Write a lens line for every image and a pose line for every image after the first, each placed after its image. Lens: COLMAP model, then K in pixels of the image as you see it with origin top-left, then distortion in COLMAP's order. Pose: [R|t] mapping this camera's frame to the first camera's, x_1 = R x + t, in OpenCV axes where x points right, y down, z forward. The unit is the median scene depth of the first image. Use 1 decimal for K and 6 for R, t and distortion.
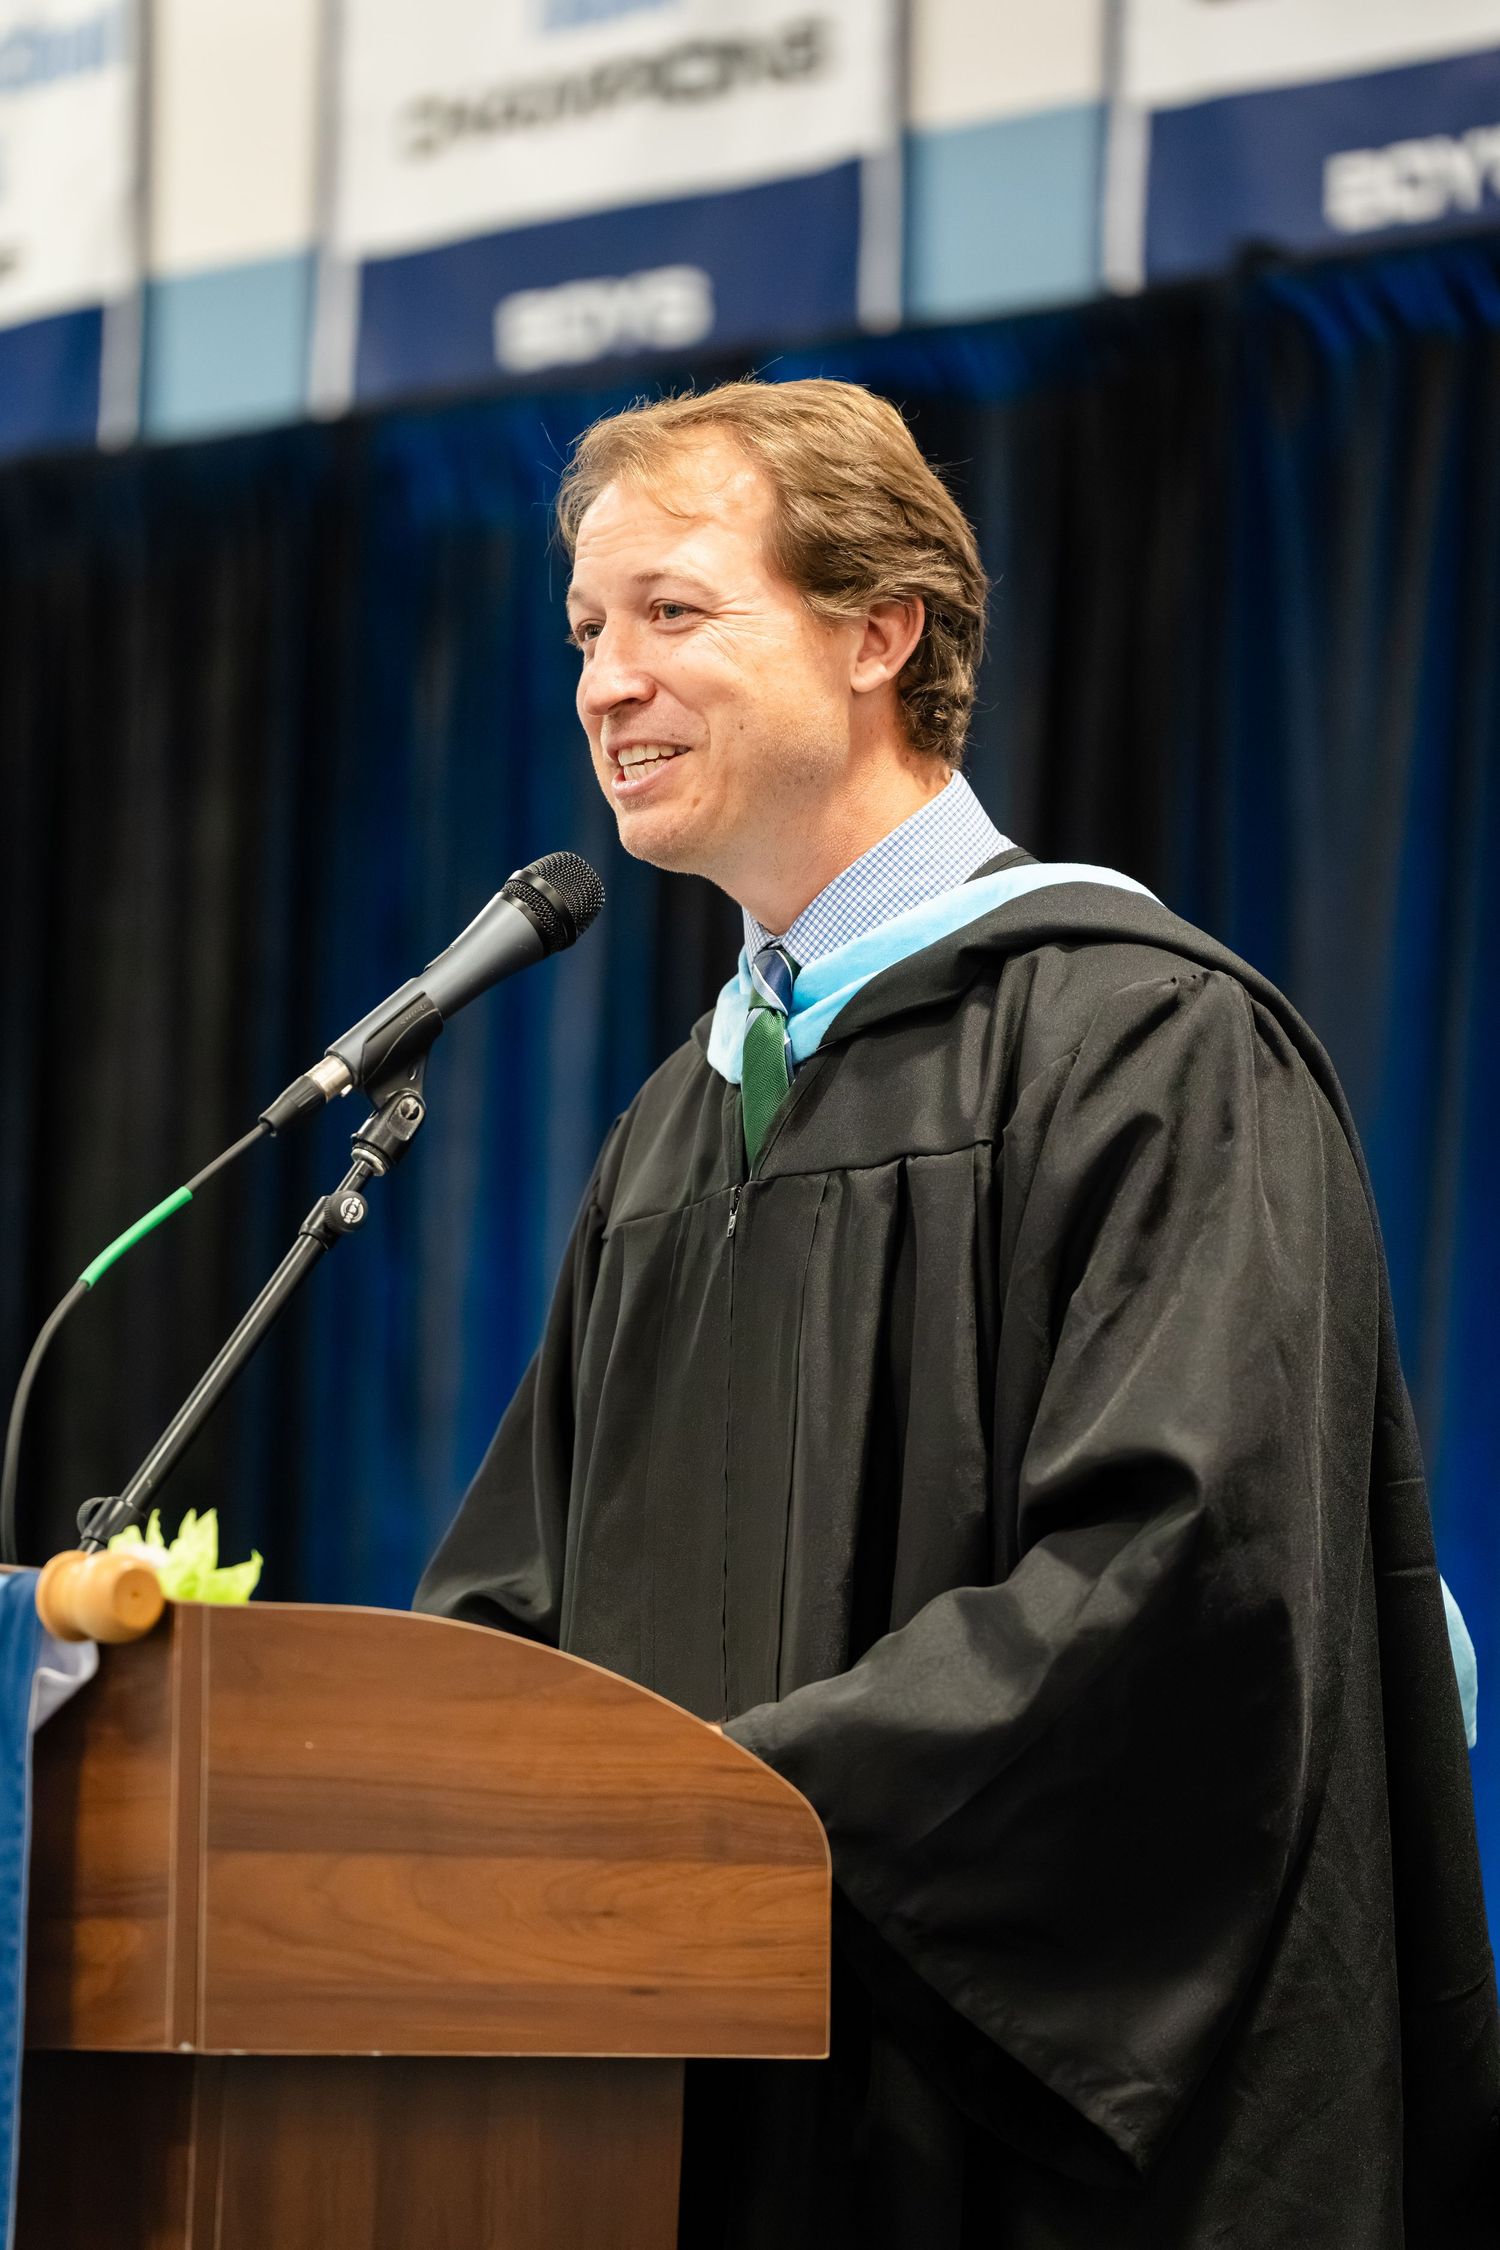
lens RADIAL K [[12540.6, 0, 749.5], [0, 12540.6, 1123.8], [0, 0, 1]] dist [-0.016658, 0.000000]
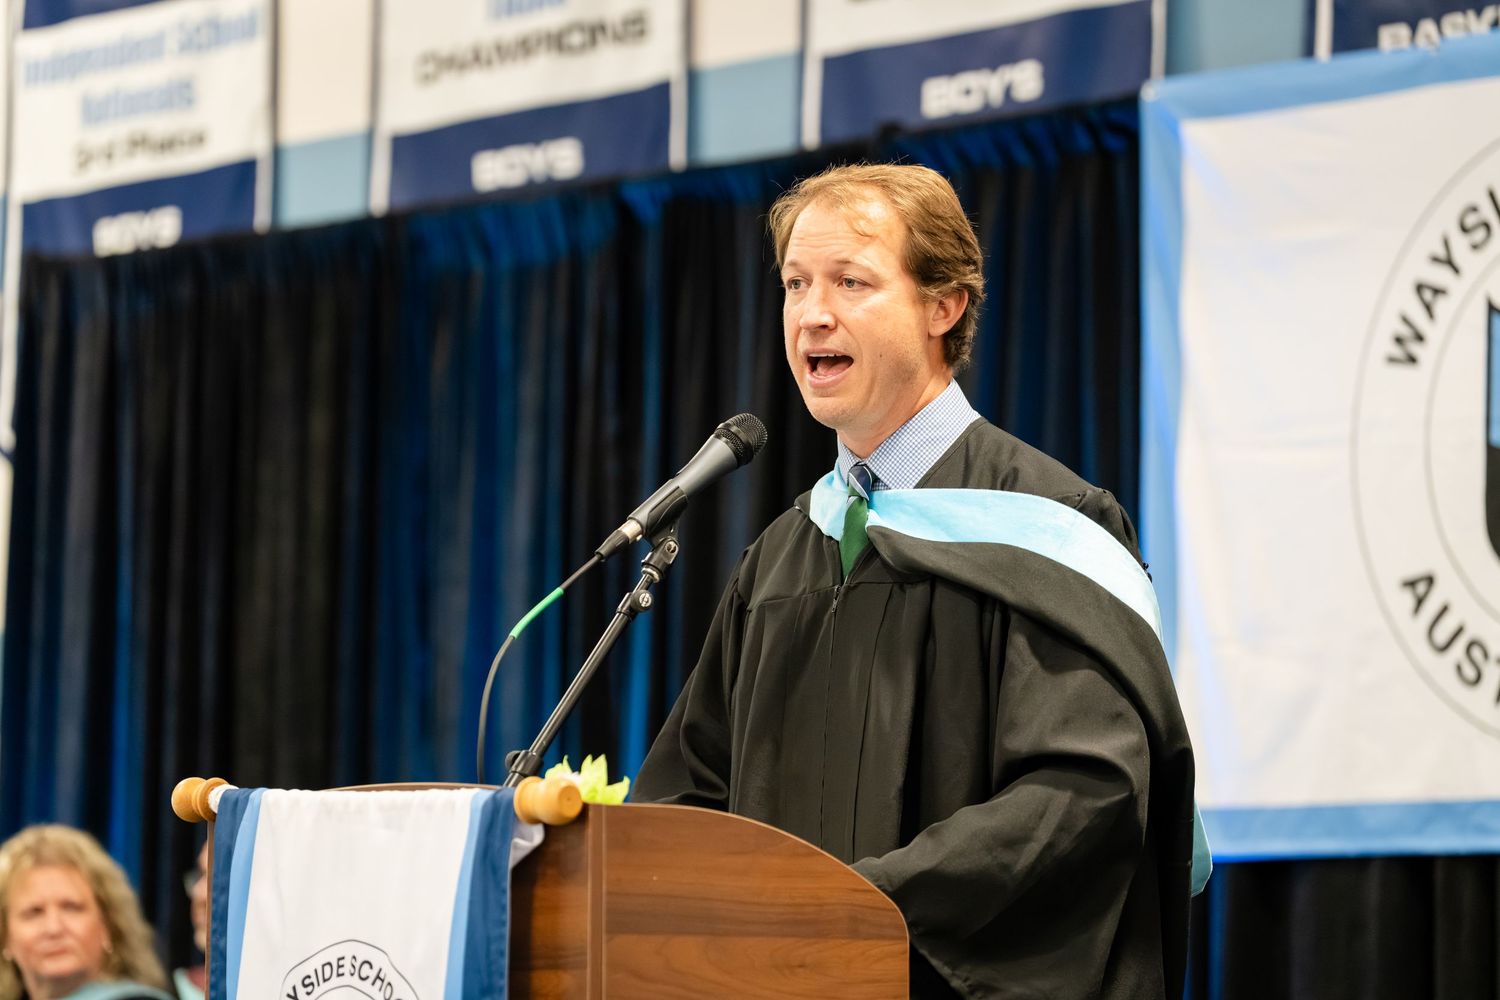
lens RADIAL K [[6228.9, 0, 749.5], [0, 6228.9, 494.3], [0, 0, 1]] dist [-0.008691, 0.000000]
pose [[0.997148, -0.002268, 0.075432, -0.087327], [0.003598, 0.999840, -0.017505, 0.007486], [-0.075380, 0.017727, 0.996997, 0.051779]]
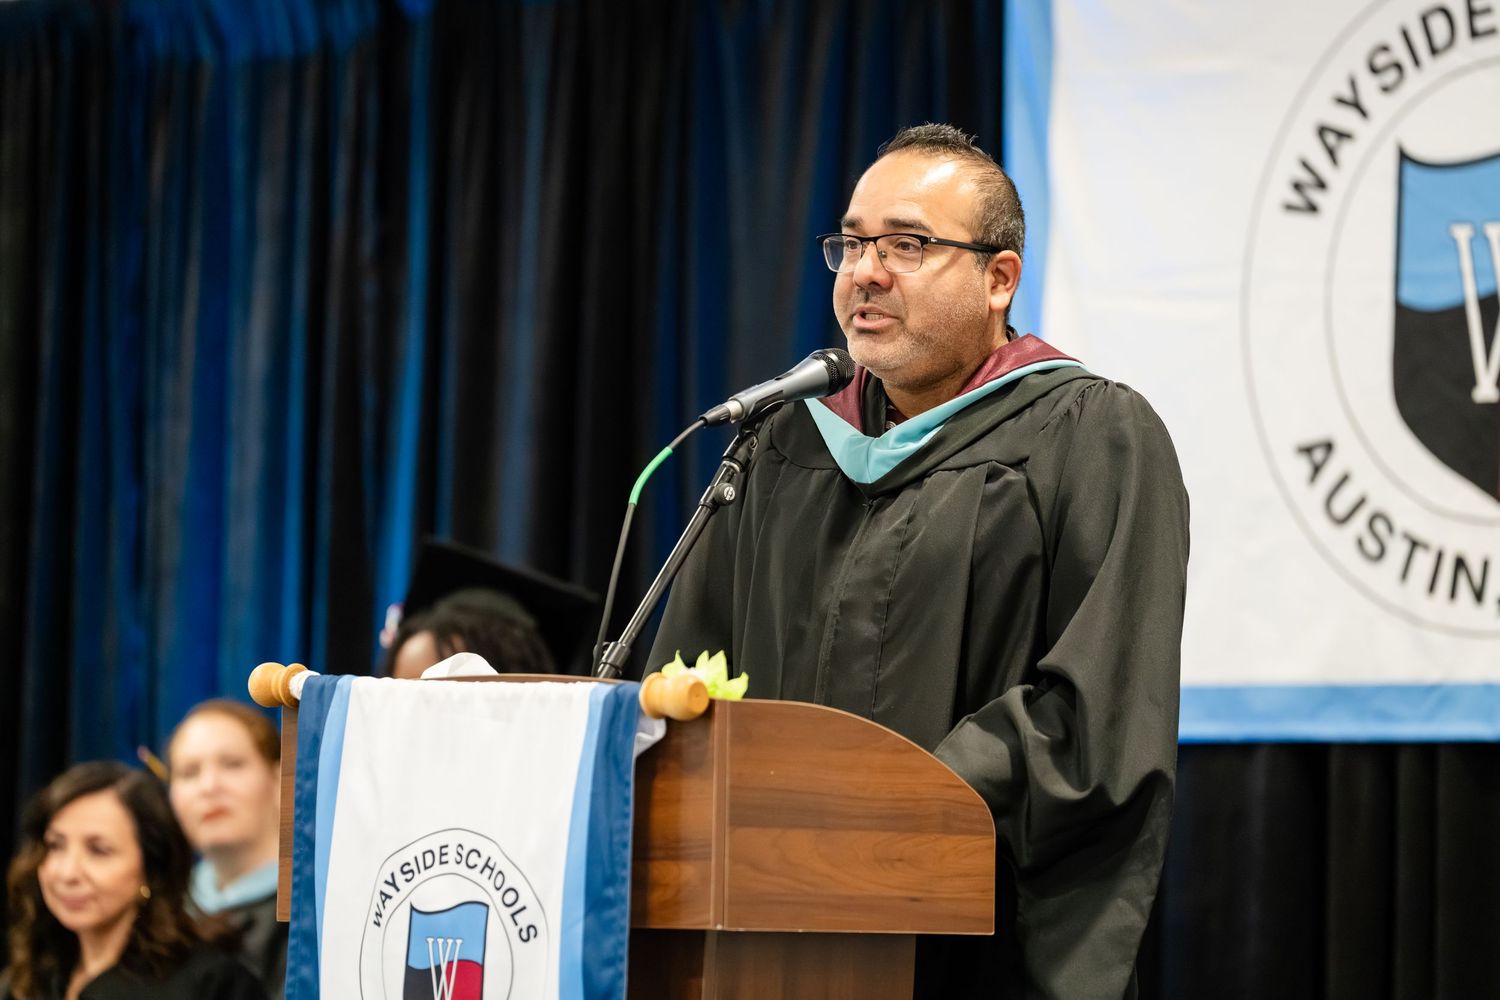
lens RADIAL K [[8360.4, 0, 750.3], [0, 8360.4, 503.4], [0, 0, 1]] dist [-0.016658, 0.000000]
pose [[0.984744, 0.011955, 0.173596, -0.250804], [-0.015301, 0.999722, 0.017951, -0.014698], [-0.173333, -0.020333, 0.984653, -0.262636]]
